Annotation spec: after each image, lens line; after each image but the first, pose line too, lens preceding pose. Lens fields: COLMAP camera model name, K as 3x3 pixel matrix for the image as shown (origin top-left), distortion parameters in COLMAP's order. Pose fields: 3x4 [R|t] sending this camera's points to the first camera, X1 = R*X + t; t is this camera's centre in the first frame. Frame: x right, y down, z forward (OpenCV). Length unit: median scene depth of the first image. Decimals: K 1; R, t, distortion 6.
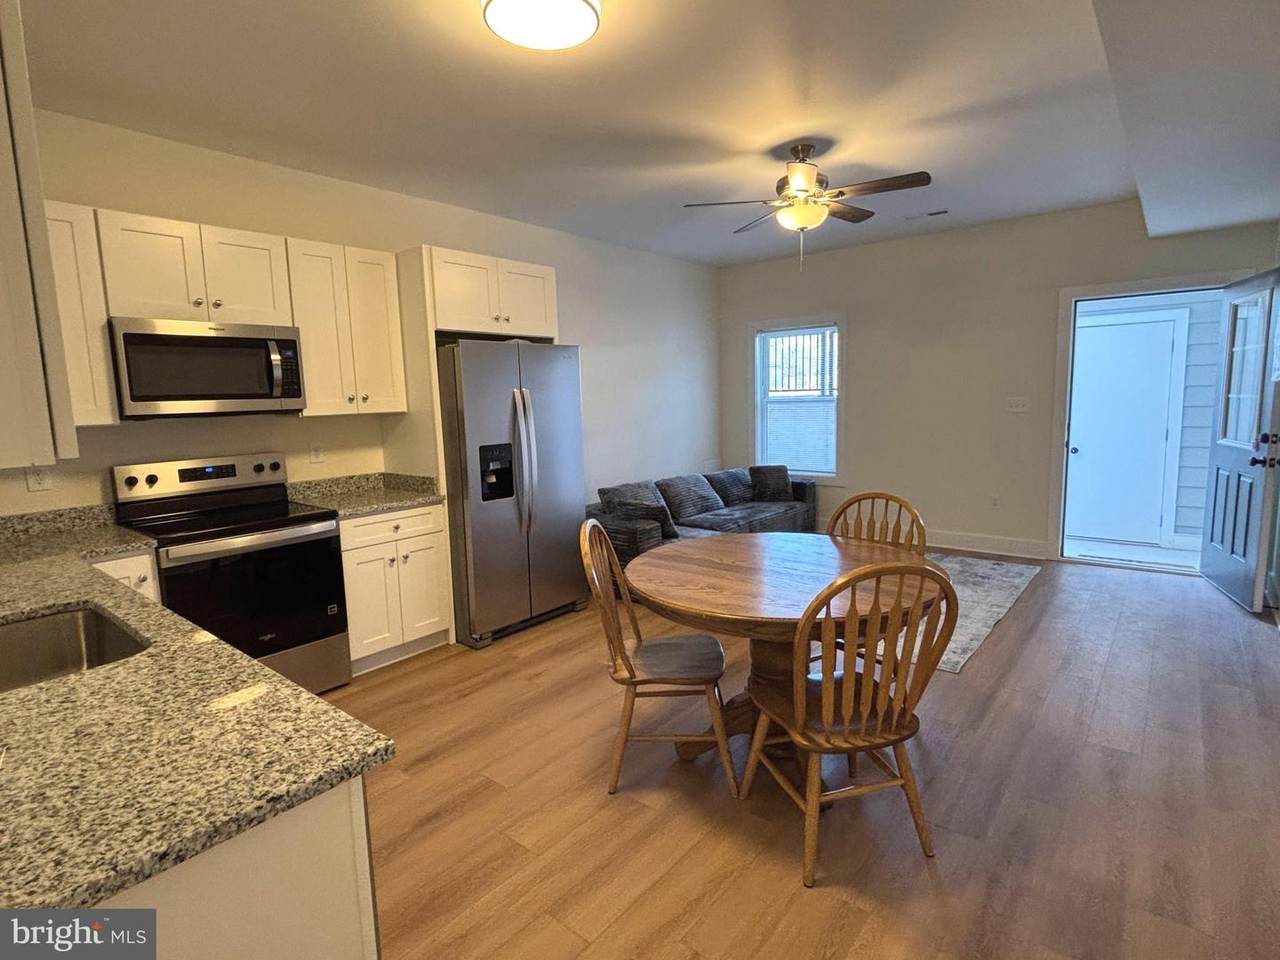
lens RADIAL K [[642.3, 0, 640.0], [0, 642.3, 480.0], [0, 0, 1]] dist [-0.005011, -0.001773]
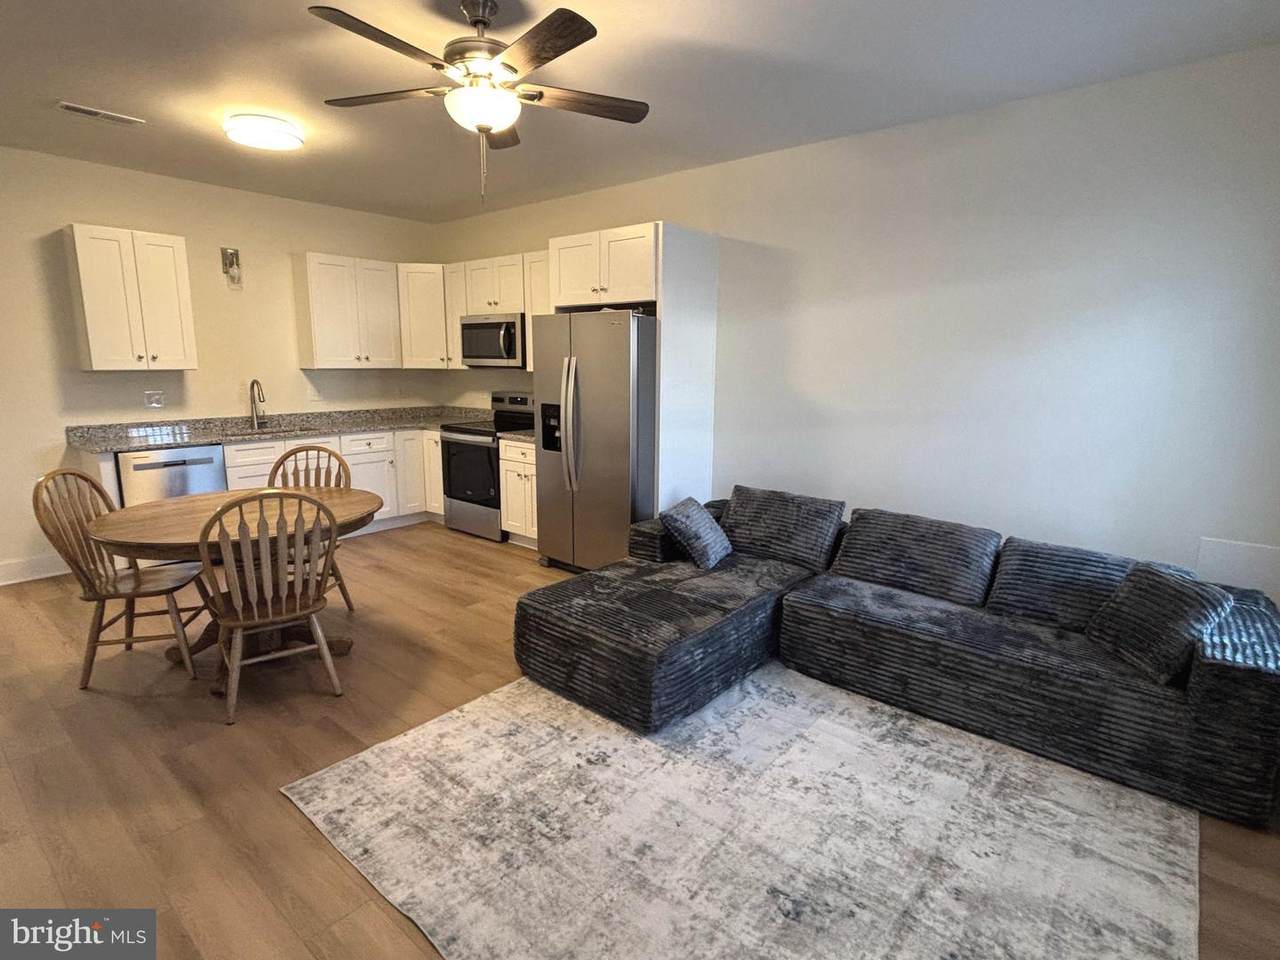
lens RADIAL K [[642.3, 0, 640.0], [0, 642.3, 480.0], [0, 0, 1]] dist [-0.005011, -0.001773]
pose [[0.012218, 0.218395, -0.975784, 1.067543], [-0.136957, 0.967026, 0.214719, -0.219195], [0.990502, 0.131017, 0.041726, 1.269372]]
